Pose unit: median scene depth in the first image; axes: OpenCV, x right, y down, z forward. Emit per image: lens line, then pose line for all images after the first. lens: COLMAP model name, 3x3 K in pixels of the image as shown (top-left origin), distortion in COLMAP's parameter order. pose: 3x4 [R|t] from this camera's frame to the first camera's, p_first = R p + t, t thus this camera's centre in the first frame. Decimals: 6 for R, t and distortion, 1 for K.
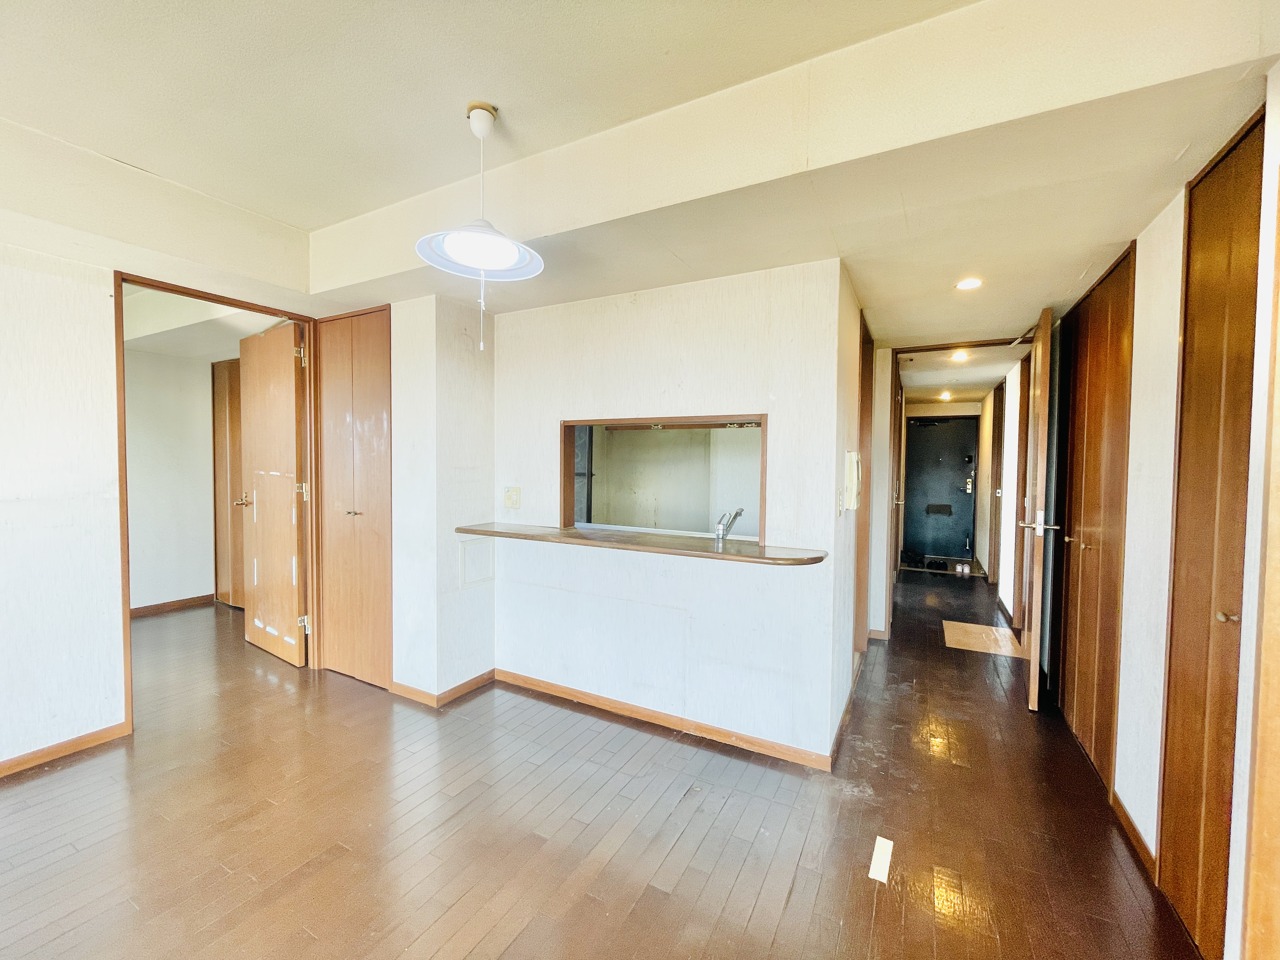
lens RADIAL K [[521.6, 0, 639.6], [0, 521.6, 478.7], [0, 0, 1]] dist [-0.001676, -0.000585]
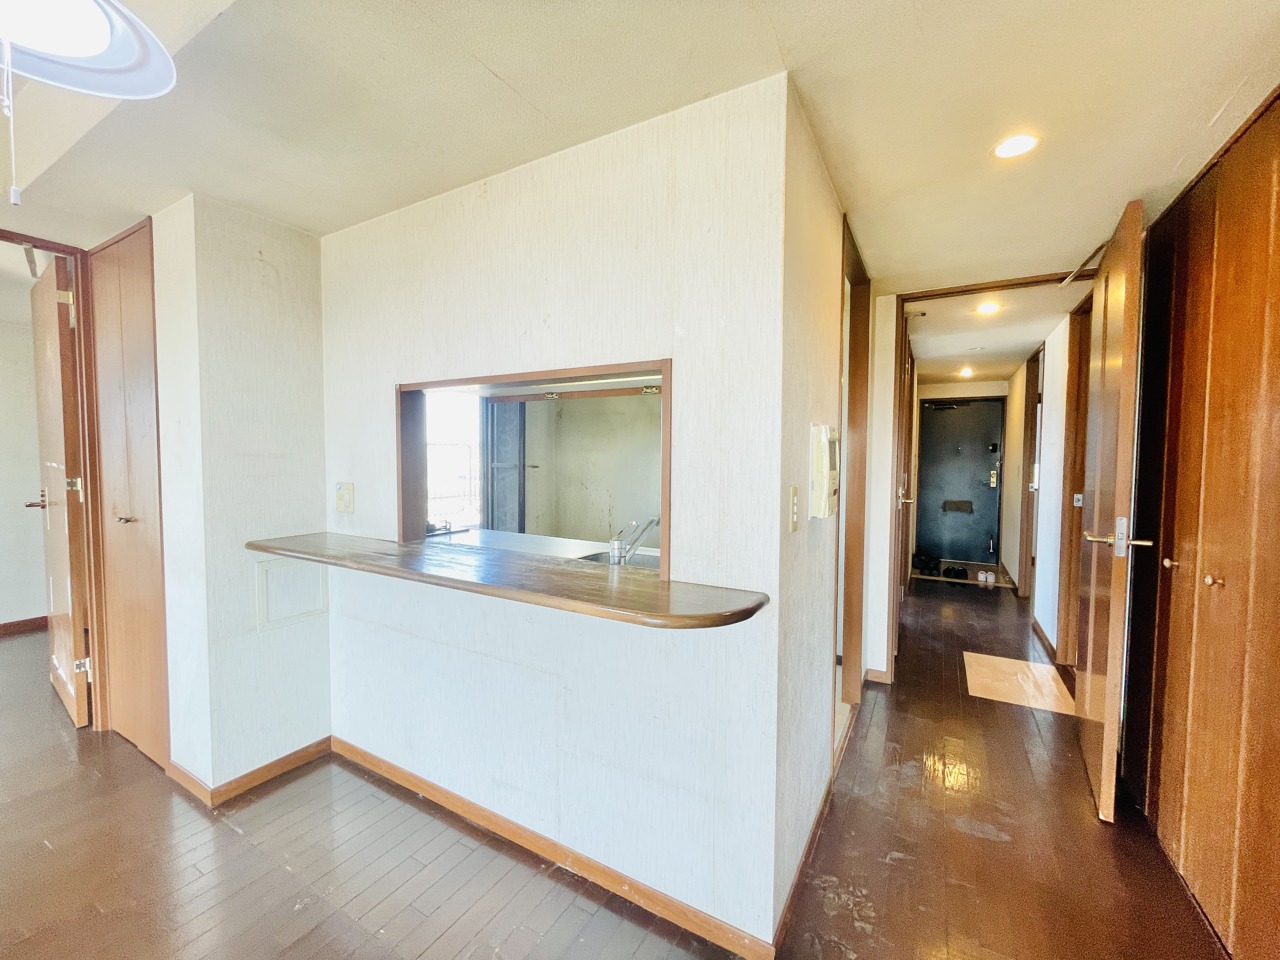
lens RADIAL K [[521.6, 0, 639.6], [0, 521.6, 478.7], [0, 0, 1]] dist [-0.001676, -0.000585]
pose [[0.999704, -0.002932, -0.024172, 0.144664], [0.003216, 0.999926, 0.011713, 0.003275], [0.024136, -0.011787, 0.999639, 0.262779]]
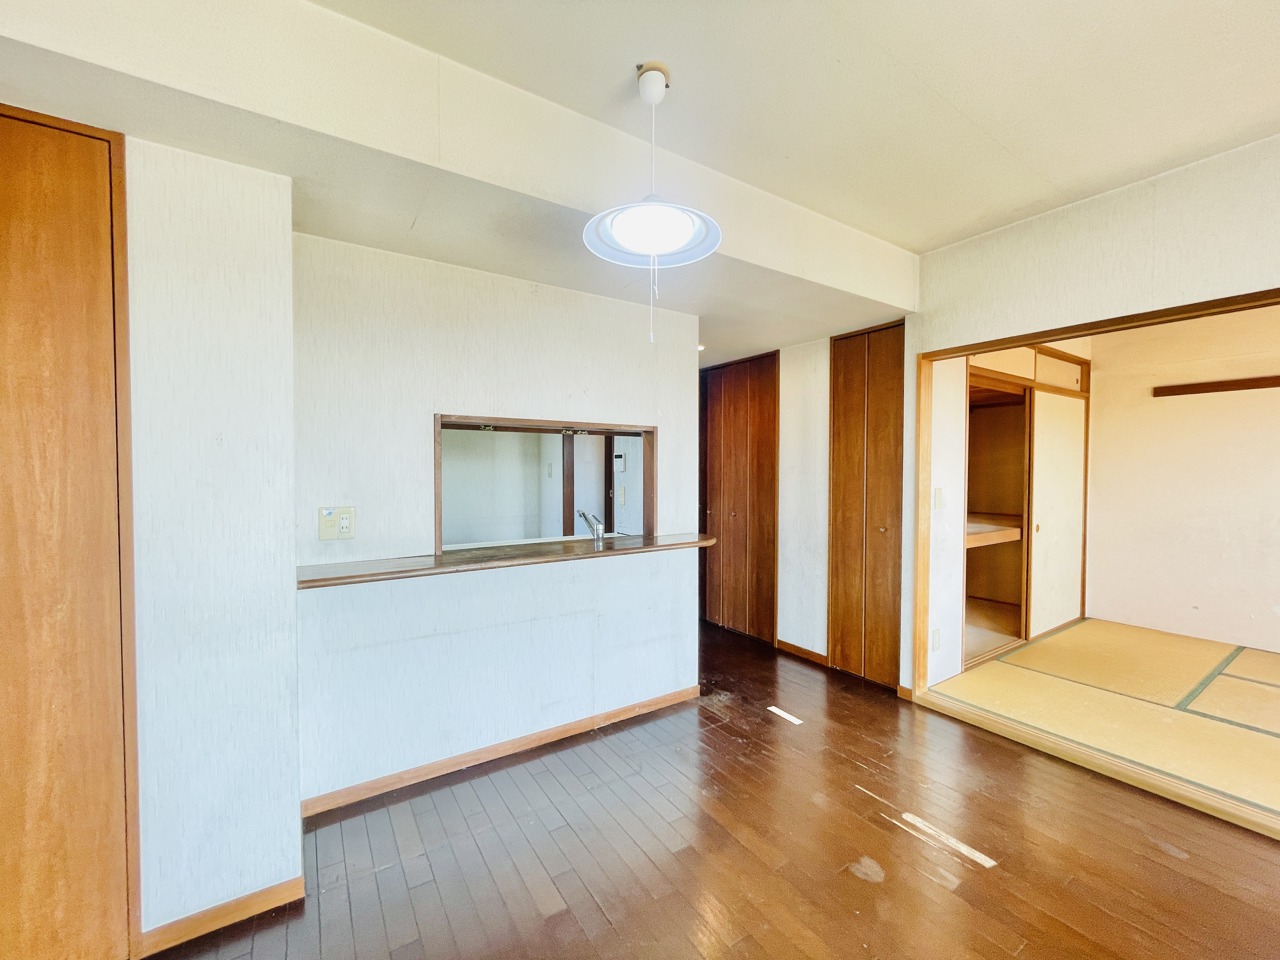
lens RADIAL K [[521.6, 0, 639.6], [0, 521.6, 478.7], [0, 0, 1]] dist [-0.001676, -0.000585]
pose [[0.470690, -0.028098, 0.881851, -0.548967], [0.032553, 0.999365, 0.014467, -0.014499], [-0.881698, 0.021897, 0.471306, 0.303978]]
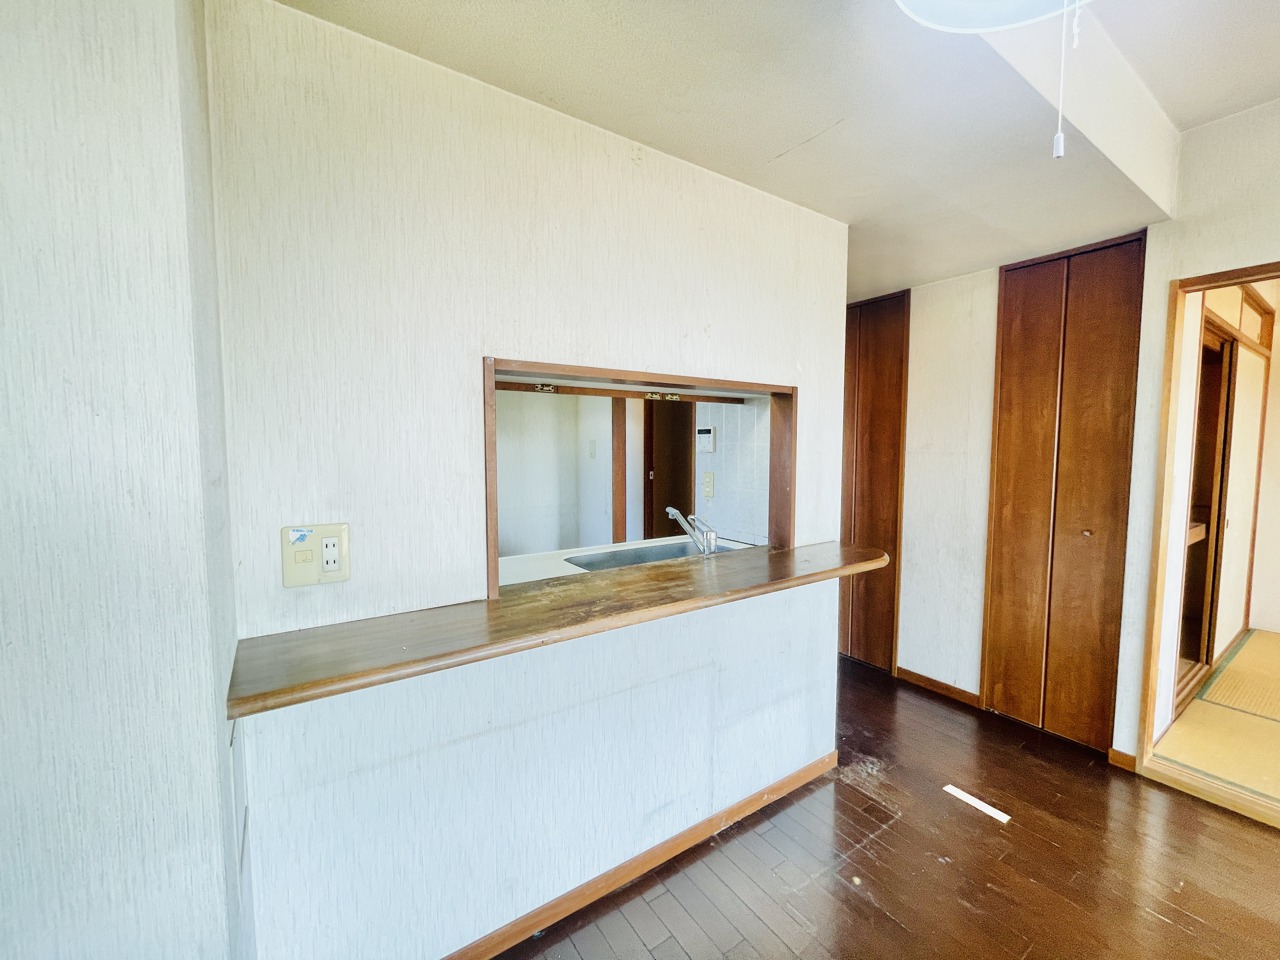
lens RADIAL K [[521.6, 0, 639.6], [0, 521.6, 478.7], [0, 0, 1]] dist [-0.001676, -0.000585]
pose [[0.458452, -0.070280, 0.885936, -0.389741], [0.033261, 0.997527, 0.061920, -0.025929], [-0.888097, 0.001080, 0.459656, 0.547654]]
